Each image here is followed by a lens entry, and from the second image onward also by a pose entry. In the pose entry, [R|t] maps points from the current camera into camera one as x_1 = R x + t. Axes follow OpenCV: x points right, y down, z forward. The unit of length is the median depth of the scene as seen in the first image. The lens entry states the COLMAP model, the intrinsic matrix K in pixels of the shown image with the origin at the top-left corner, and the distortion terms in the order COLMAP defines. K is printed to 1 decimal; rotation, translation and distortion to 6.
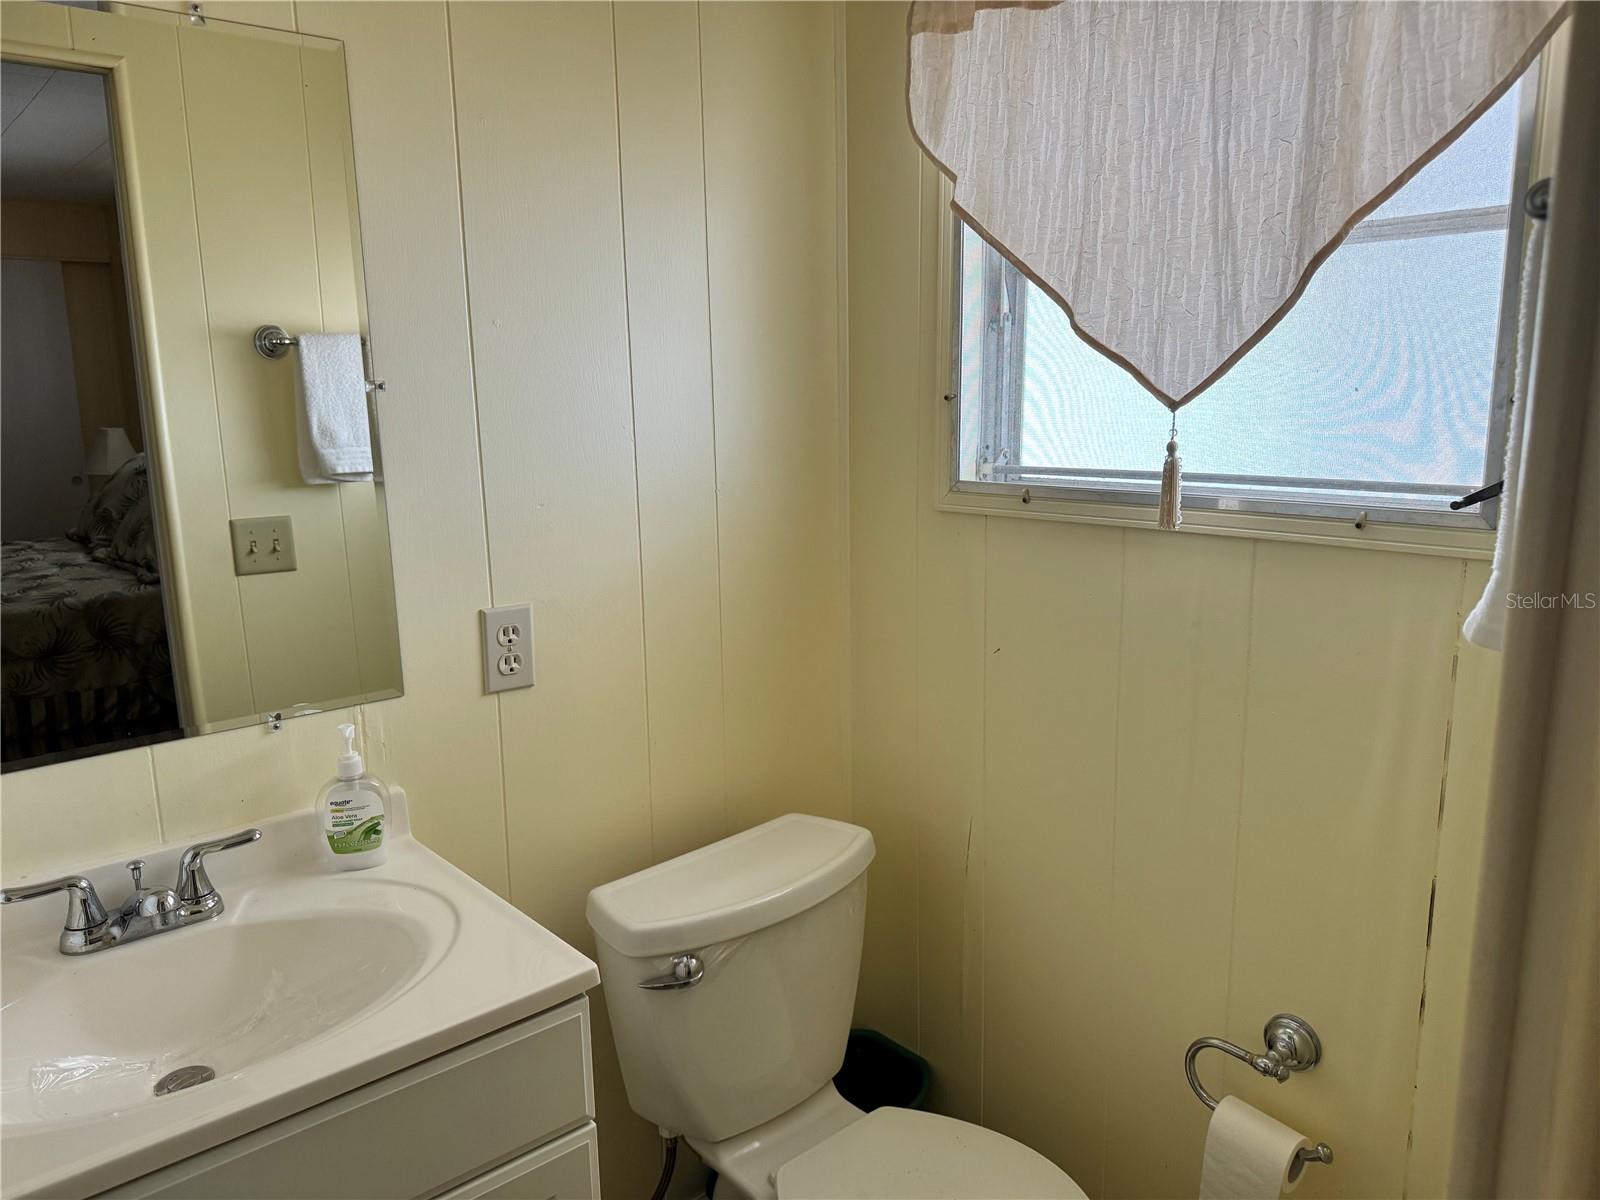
lens RADIAL K [[1126.0, 0, 804.6], [0, 1126.0, 610.2], [0, 0, 1]] dist [-0.009969, -0.001738]
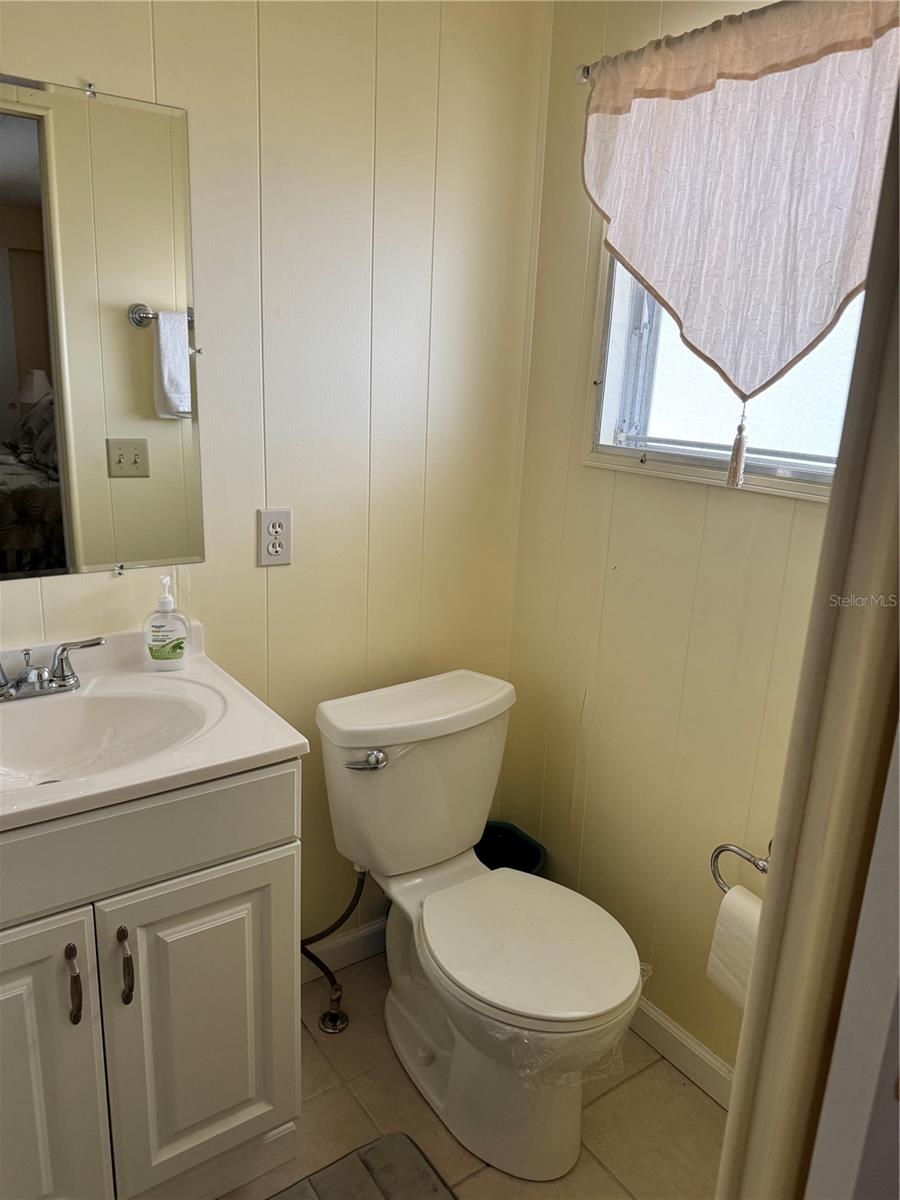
lens RADIAL K [[847.4, 0, 450.0], [0, 847.4, 600.0], [0, 0, 1]] dist [0.026869, -0.046585]
pose [[0.991617, 0.086335, -0.096131, 0.086394], [-0.079442, 0.994136, 0.073367, 0.018606], [0.101902, -0.065115, 0.992661, -0.101860]]
